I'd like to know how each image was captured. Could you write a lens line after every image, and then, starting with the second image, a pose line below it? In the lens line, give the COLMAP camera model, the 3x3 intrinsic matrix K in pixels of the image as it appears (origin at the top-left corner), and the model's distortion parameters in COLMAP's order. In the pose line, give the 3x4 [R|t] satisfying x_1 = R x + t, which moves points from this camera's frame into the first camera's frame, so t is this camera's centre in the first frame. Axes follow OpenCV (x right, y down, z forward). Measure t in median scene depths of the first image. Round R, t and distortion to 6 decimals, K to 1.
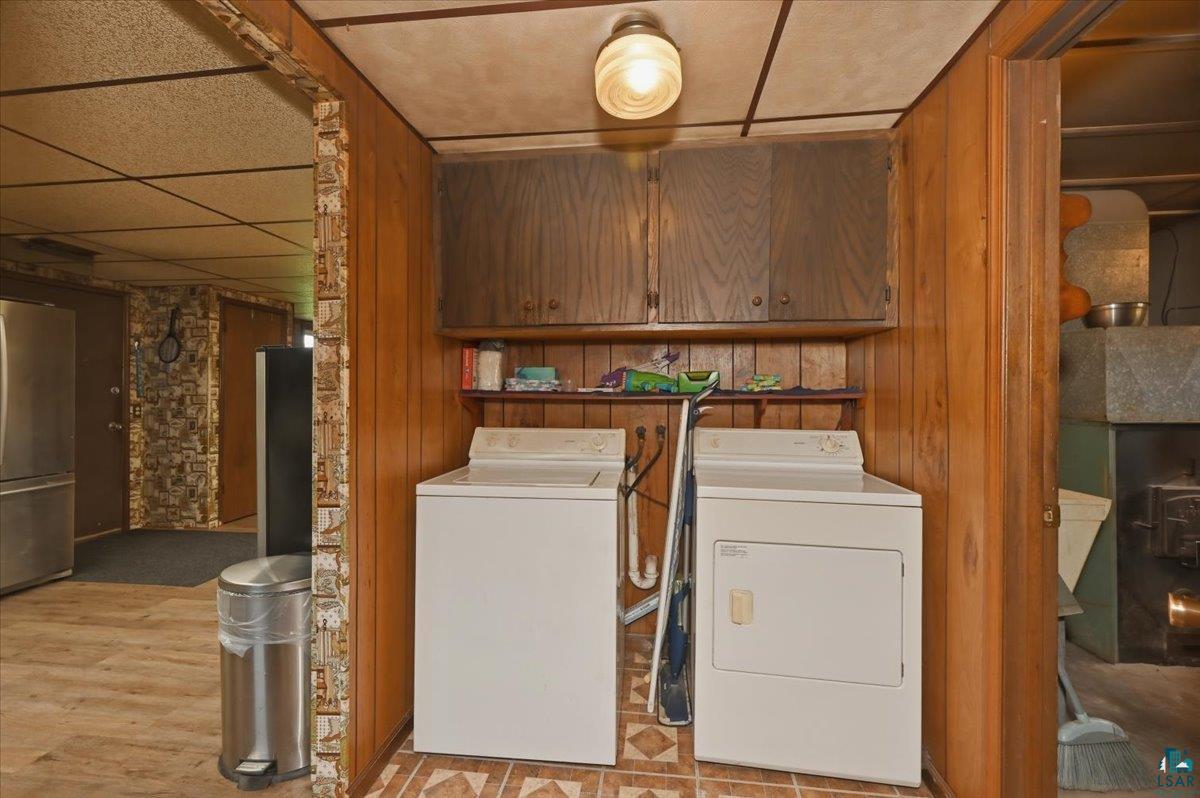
lens RADIAL K [[504.1, 0, 600.3], [0, 504.1, 389.6], [0, 0, 1]] dist [0.002694, 0.000238]
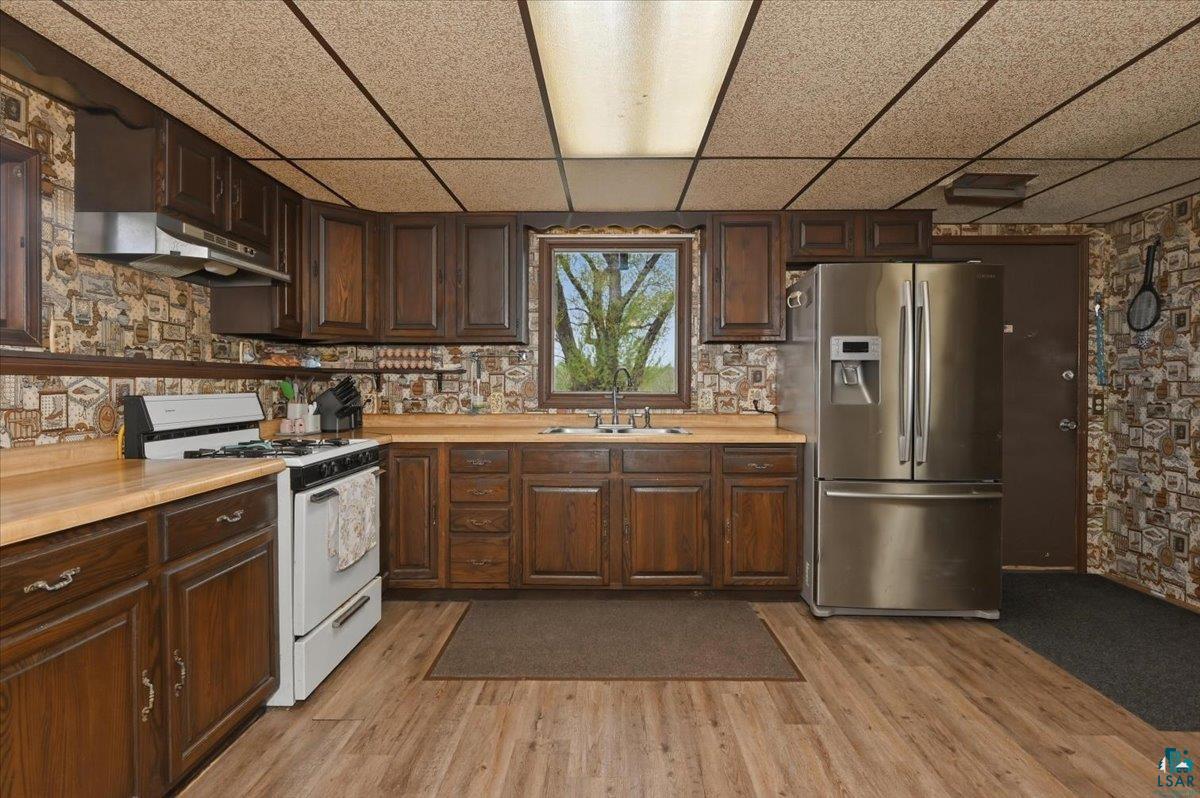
lens RADIAL K [[613.5, 0, 600.0], [0, 613.5, 387.6], [0, 0, 1]] dist [-0.004407, 0.000543]
pose [[0.100305, 0.007571, -0.994928, -0.152334], [0.001526, 0.999969, 0.007764, 0.011288], [0.994956, -0.002297, 0.100291, 0.238578]]
